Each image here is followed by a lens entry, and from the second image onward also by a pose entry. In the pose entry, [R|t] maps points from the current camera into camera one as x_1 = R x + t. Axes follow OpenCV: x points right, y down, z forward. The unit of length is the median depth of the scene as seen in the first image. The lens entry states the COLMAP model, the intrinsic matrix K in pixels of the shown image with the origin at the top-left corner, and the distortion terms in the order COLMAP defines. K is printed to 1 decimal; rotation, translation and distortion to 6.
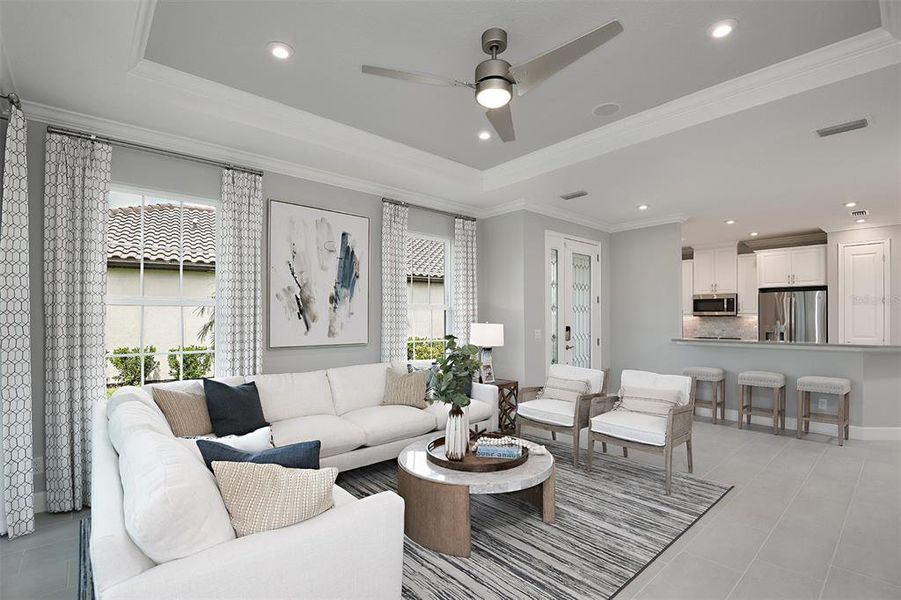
lens RADIAL K [[412.5, 0, 448.9], [0, 412.5, 319.1], [0, 0, 1]] dist [0.001668, -0.019090]
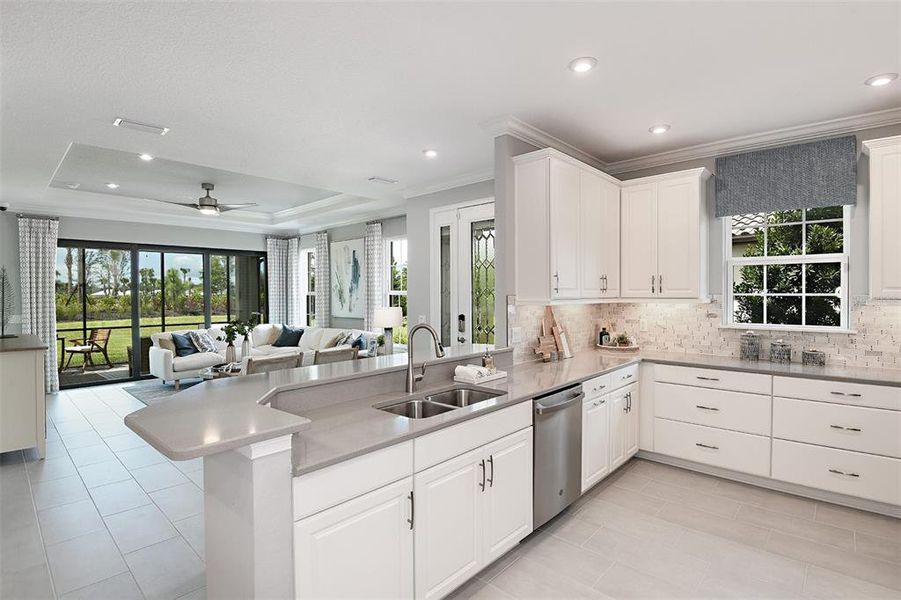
lens RADIAL K [[442.9, 0, 453.8], [0, 442.9, 299.4], [0, 0, 1]] dist [-0.000489, -0.028280]
pose [[0.108264, 0.014876, -0.994011, 1.612214], [0.004342, 0.999871, 0.015437, -0.036642], [0.994113, -0.005987, 0.108185, 1.230339]]
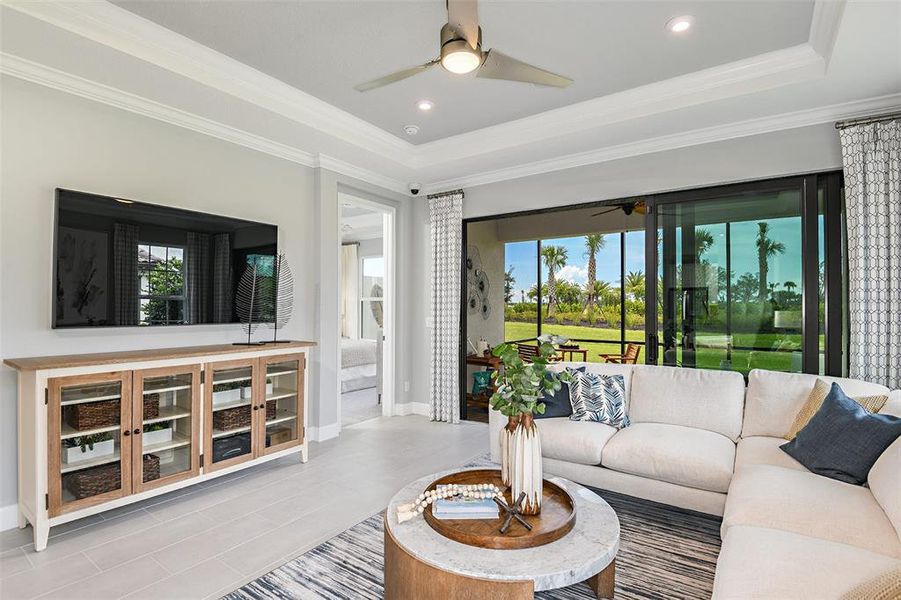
lens RADIAL K [[439.1, 0, 450.5], [0, 439.1, 300.0], [0, 0, 1]] dist [-0.002076, -0.000343]
pose [[-0.969729, -0.007775, -0.244059, 0.208805], [-0.005254, 0.999926, -0.010981, -0.002479], [0.244126, -0.009367, -0.969698, 1.123737]]
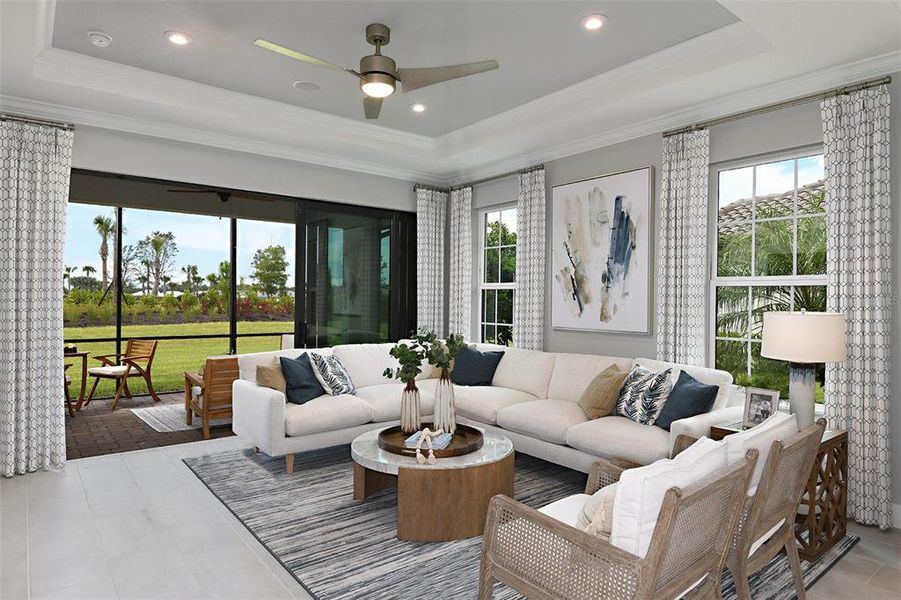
lens RADIAL K [[539.0, 0, 453.8], [0, 539.0, 298.4], [0, 0, 1]] dist [0.013394, -0.031401]
pose [[-0.041567, -0.001840, -0.999134, 0.862428], [-0.010878, 0.999940, -0.001389, 0.000713], [0.999077, 0.010811, -0.041584, 0.730092]]
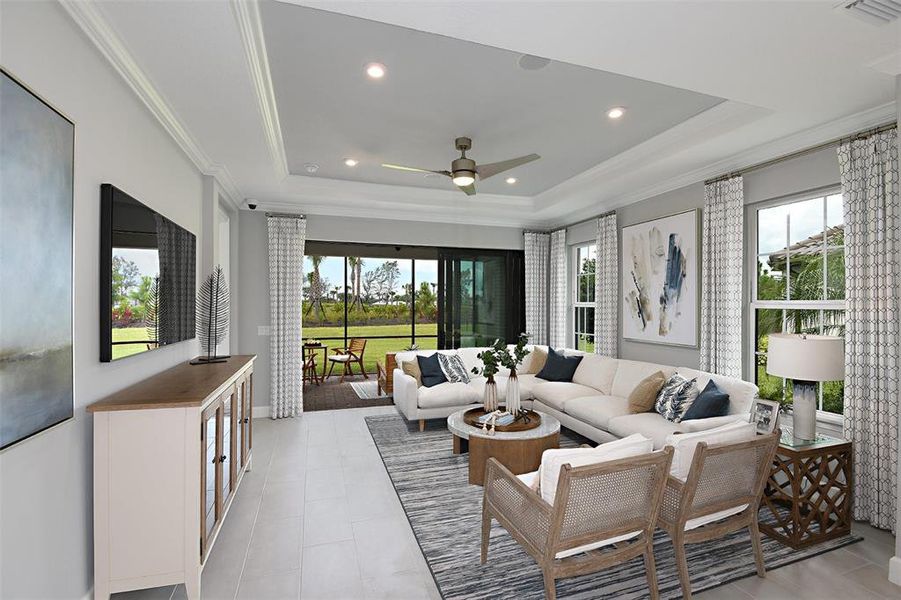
lens RADIAL K [[414.8, 0, 448.7], [0, 414.8, 303.7], [0, 0, 1]] dist [0.004910, -0.019946]
pose [[-0.392282, -0.002828, -0.919841, 0.925187], [-0.003356, 0.999993, -0.001643, -0.034531], [0.919839, 0.002443, -0.392289, 0.912055]]
